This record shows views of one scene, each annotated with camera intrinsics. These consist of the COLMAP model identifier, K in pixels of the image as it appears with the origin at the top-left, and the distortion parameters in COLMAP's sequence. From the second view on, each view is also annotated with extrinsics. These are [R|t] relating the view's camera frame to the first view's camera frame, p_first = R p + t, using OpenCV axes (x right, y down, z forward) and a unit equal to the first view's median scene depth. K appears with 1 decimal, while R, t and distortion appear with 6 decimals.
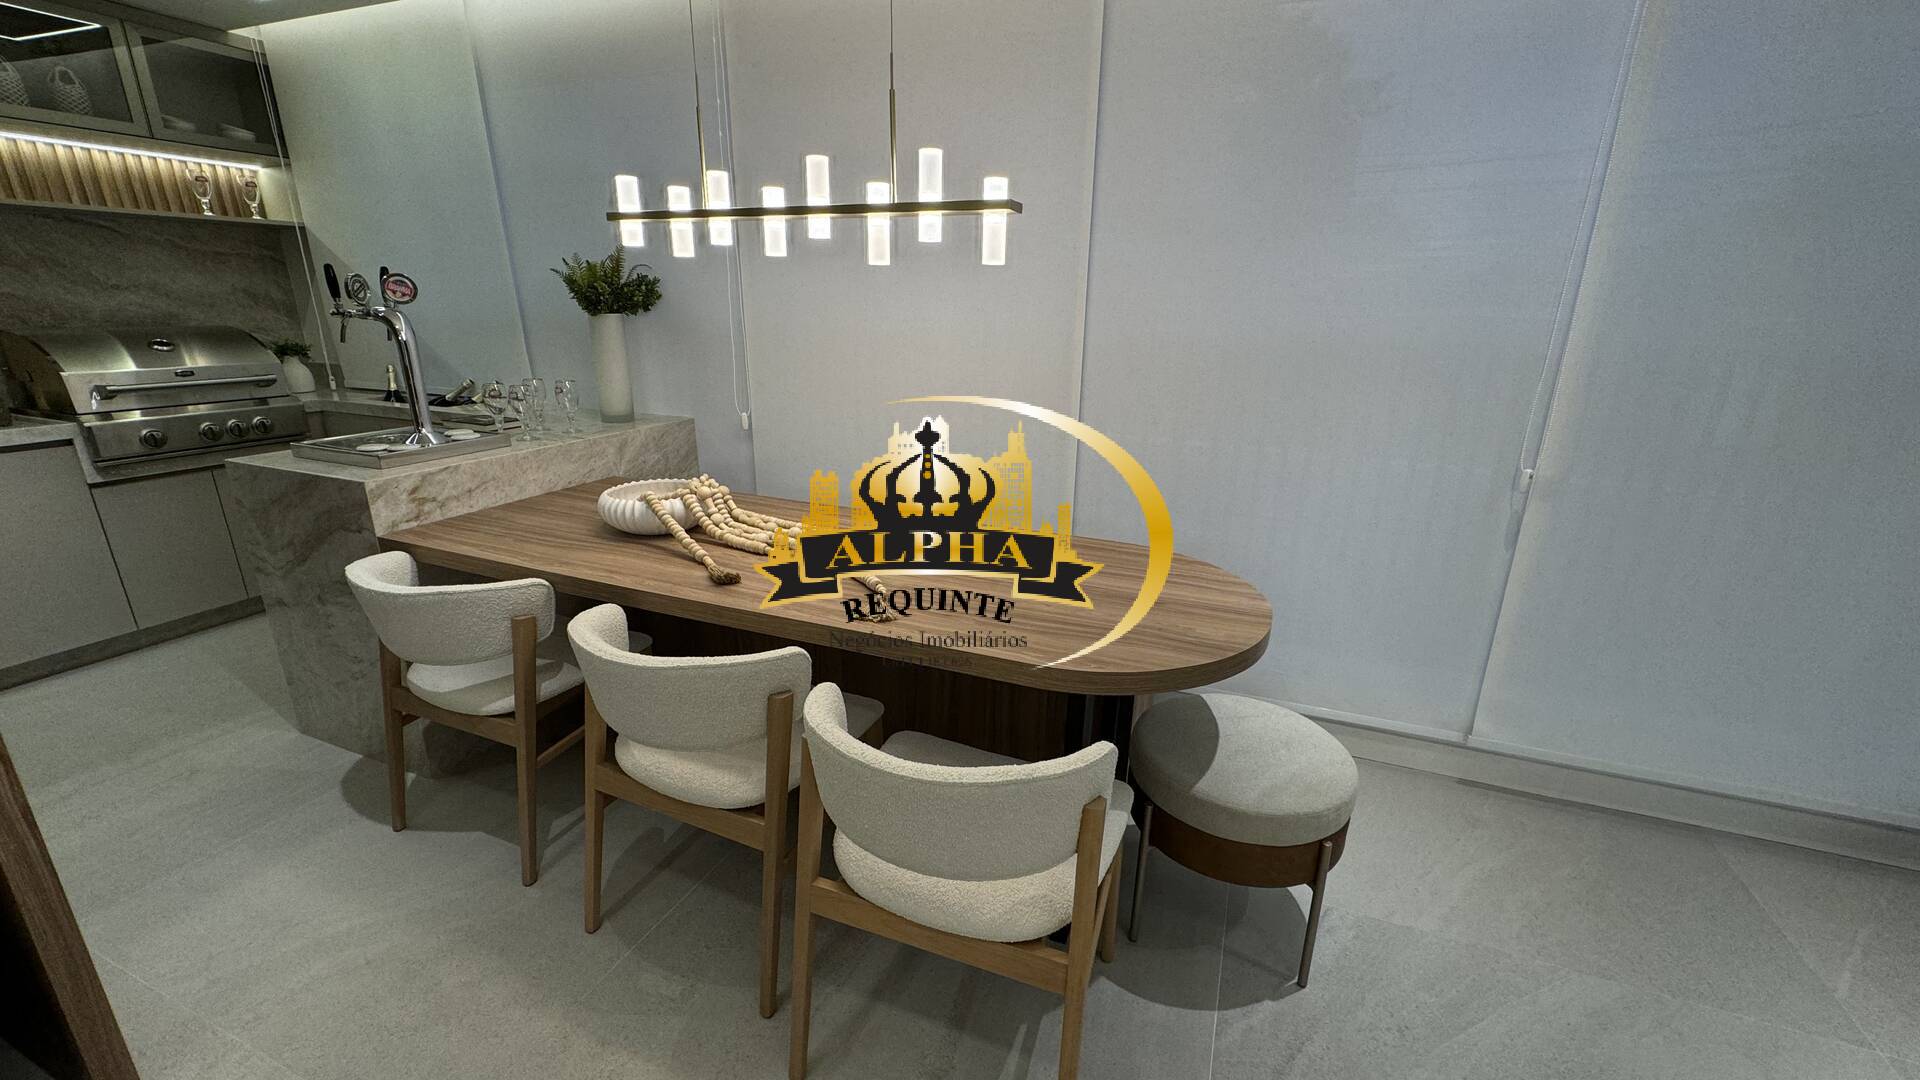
lens RADIAL K [[771.6, 0, 963.1], [0, 771.6, 546.8], [0, 0, 1]] dist [0.002656, 0.000152]
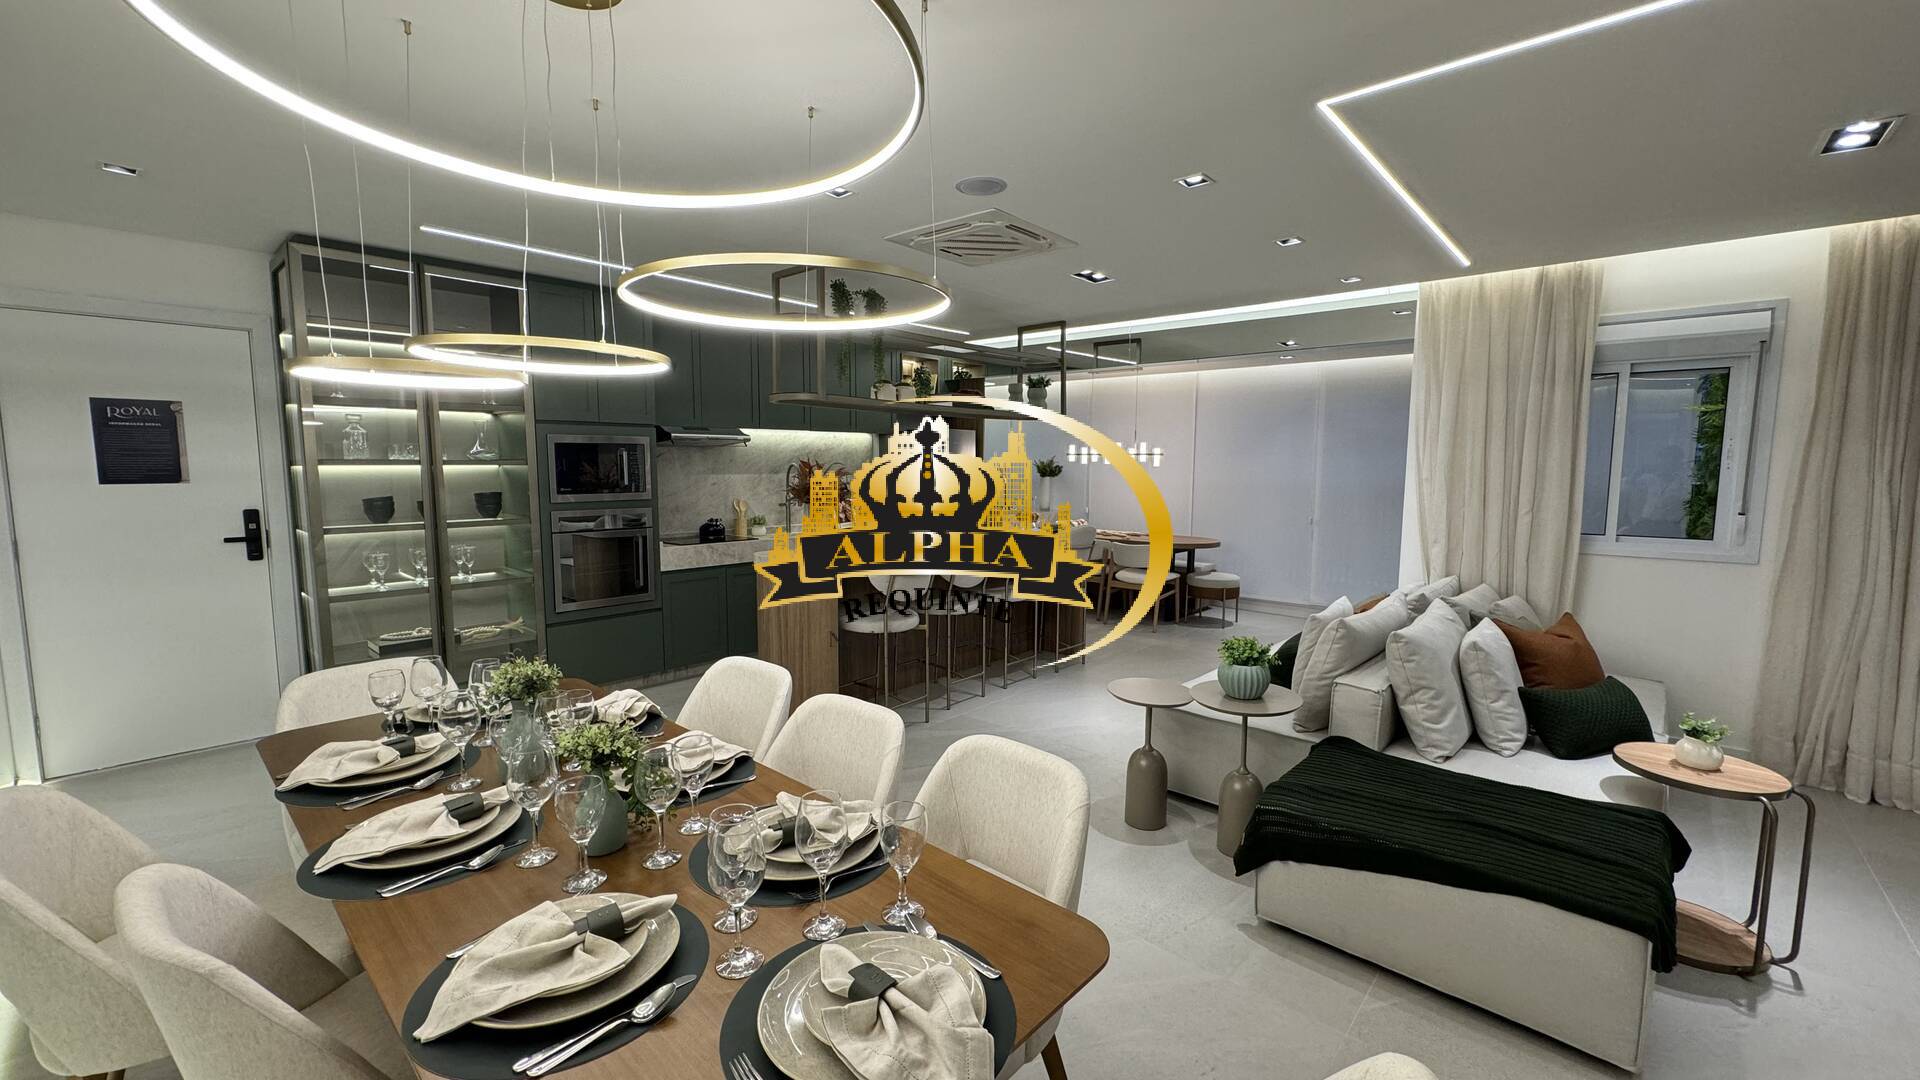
lens RADIAL K [[771.6, 0, 953.4], [0, 771.6, 534.1], [0, 0, 1]] dist [0.002656, 0.000152]
pose [[0.936373, 0.020589, -0.350402, 0.521801], [-0.094498, 0.976207, -0.195165, 1.031882], [0.338047, 0.215859, 0.916040, -3.503266]]
